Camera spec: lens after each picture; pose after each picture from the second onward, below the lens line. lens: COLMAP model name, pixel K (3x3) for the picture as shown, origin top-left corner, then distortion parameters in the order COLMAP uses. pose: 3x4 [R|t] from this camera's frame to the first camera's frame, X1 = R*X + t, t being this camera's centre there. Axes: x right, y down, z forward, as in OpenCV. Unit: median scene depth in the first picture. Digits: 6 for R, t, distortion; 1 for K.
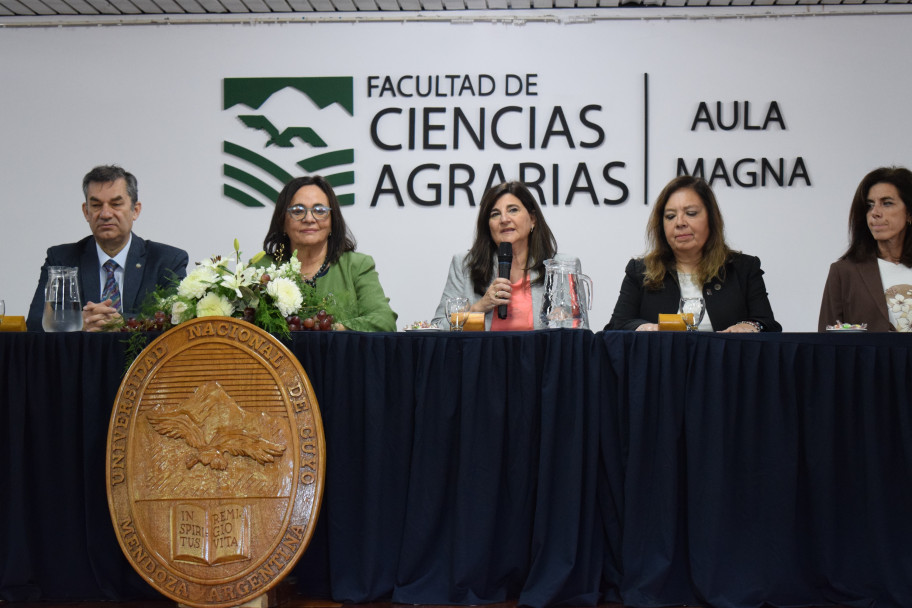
lens RADIAL K [[1833.0, 0, 456.0], [0, 1833.0, 304.0], [0, 0, 1]] dist [0.015846, 0.191102]
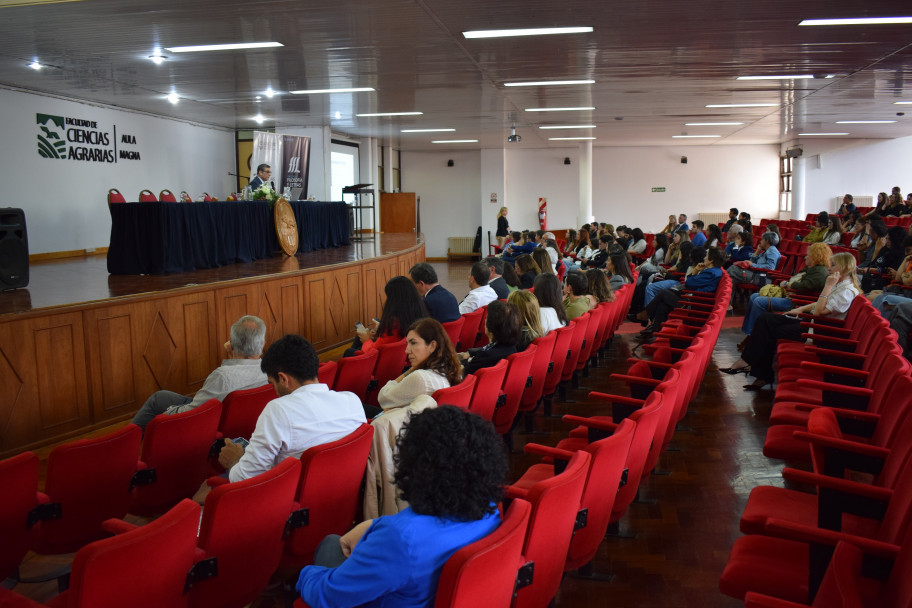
lens RADIAL K [[875.9, 0, 455.9], [0, 875.9, 286.2], [0, 0, 1]] dist [-0.012076, -0.005632]
pose [[0.115236, -0.093687, 0.988910, -1.499006], [-0.028577, 0.994818, 0.097576, -0.000784], [-0.992927, -0.039504, 0.111961, 0.150905]]
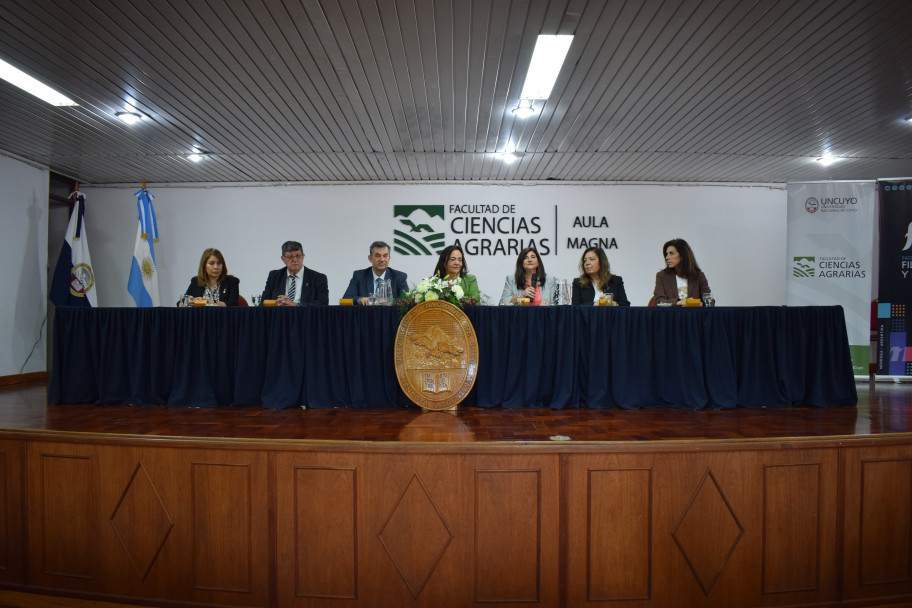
lens RADIAL K [[712.5, 0, 456.0], [0, 712.5, 304.0], [0, 0, 1]] dist [-0.089603, 0.005088]
pose [[0.998440, 0.002899, 0.055756, -0.095987], [-0.004150, 0.999742, 0.022341, -0.006178], [-0.055677, -0.022537, 0.998194, -0.012547]]
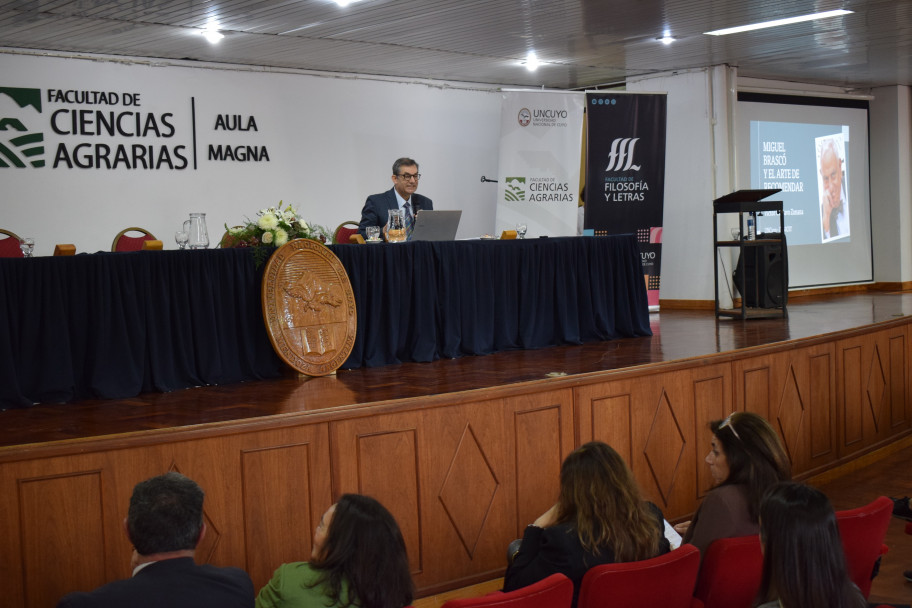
lens RADIAL K [[1306.3, 0, 456.0], [0, 1306.3, 304.0], [0, 0, 1]] dist [-0.027423, -0.024994]
pose [[0.695091, -0.057941, 0.716583, -0.652520], [0.002864, 0.996962, 0.077833, -0.020772], [-0.718916, -0.052049, 0.693146, -0.096175]]
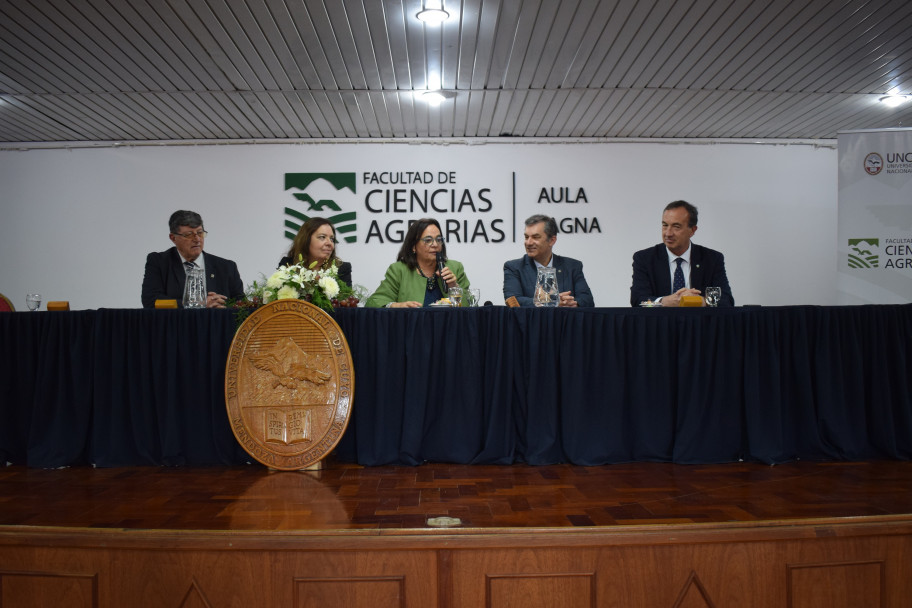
lens RADIAL K [[894.4, 0, 456.0], [0, 894.4, 304.0], [0, 0, 1]] dist [-0.070624, -0.002160]
pose [[0.997155, -0.002076, 0.075351, -0.023616], [0.001864, 0.999994, 0.002890, 0.005752], [-0.075357, -0.002741, 0.997153, 0.097707]]
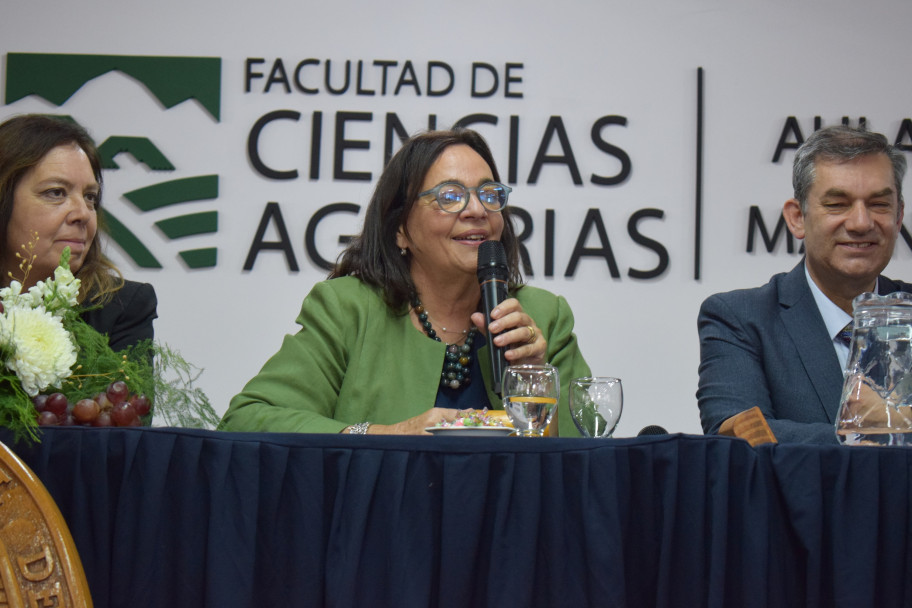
lens RADIAL K [[2089.2, 0, 456.0], [0, 2089.2, 304.0], [0, 0, 1]] dist [0.041673, 0.532720]
pose [[0.998180, 0.030533, 0.052009, -0.012141], [-0.025895, 0.995817, -0.087629, 0.016462], [-0.054467, 0.086123, 0.994795, 0.312346]]
